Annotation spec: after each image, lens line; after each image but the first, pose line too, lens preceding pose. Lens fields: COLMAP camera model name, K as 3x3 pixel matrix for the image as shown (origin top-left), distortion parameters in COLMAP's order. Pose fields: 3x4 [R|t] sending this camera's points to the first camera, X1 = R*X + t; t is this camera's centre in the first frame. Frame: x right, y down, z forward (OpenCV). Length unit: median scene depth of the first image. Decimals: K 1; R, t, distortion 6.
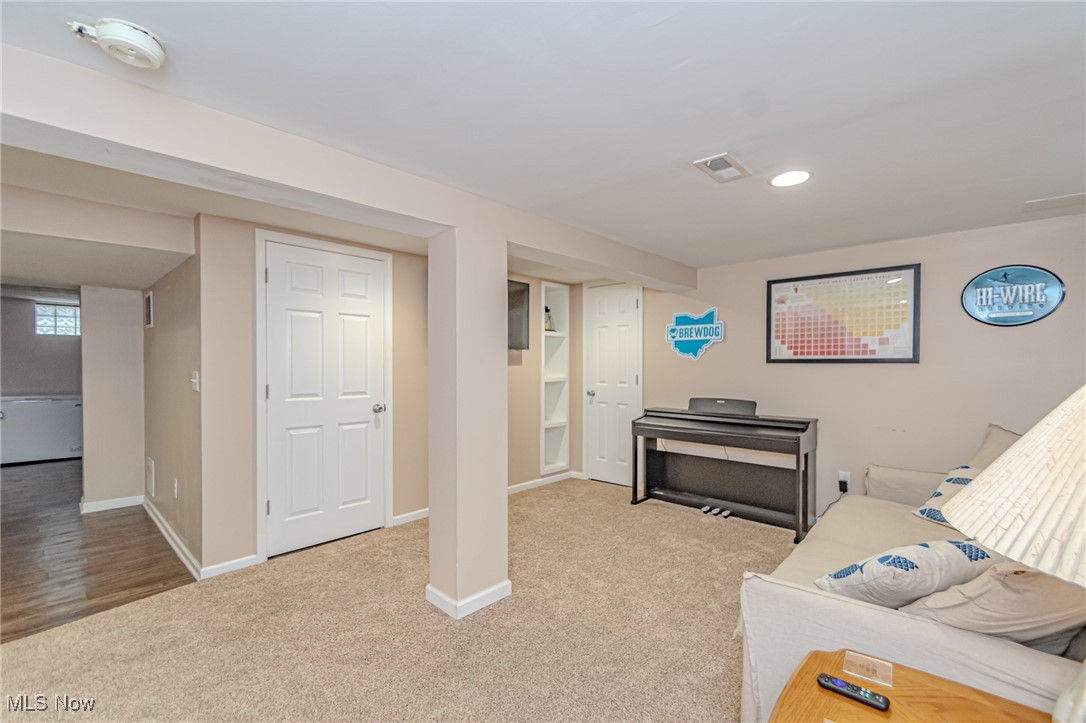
lens RADIAL K [[480.4, 0, 549.9], [0, 480.4, 362.1], [0, 0, 1]] dist [0.009112, -0.004285]
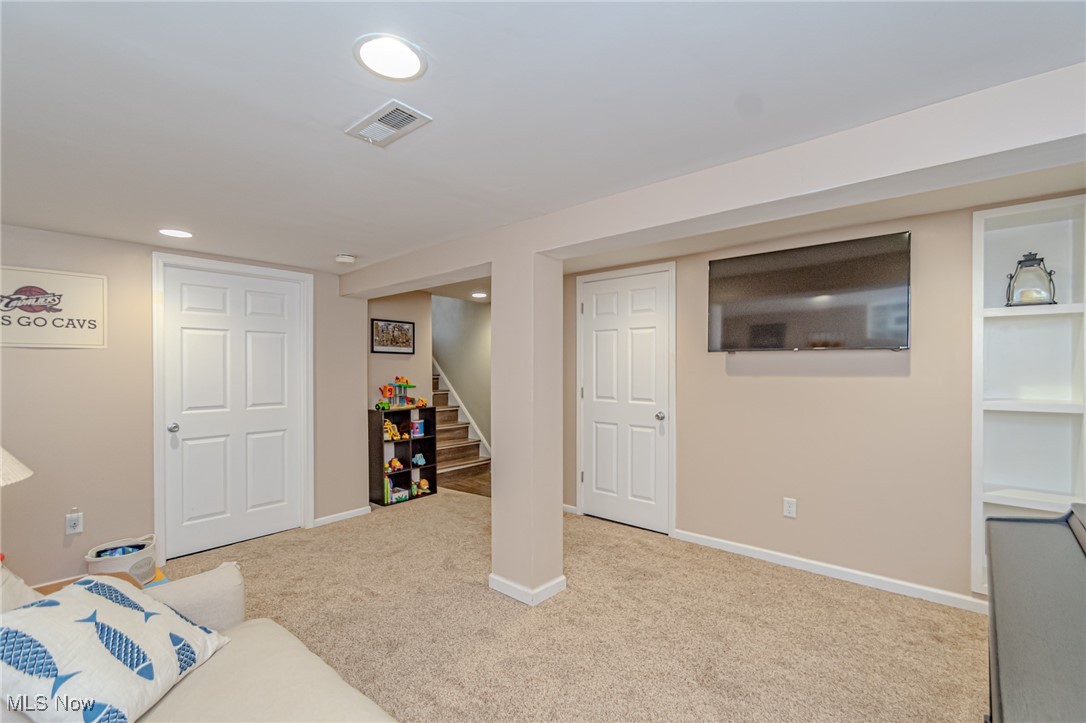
lens RADIAL K [[480.4, 0, 550.8], [0, 480.4, 370.4], [0, 0, 1]] dist [0.009112, -0.004285]
pose [[0.036915, -0.002338, -0.999316, 0.672014], [0.000895, 0.999997, -0.002307, 0.000806], [0.999318, -0.000809, 0.036917, 0.739320]]
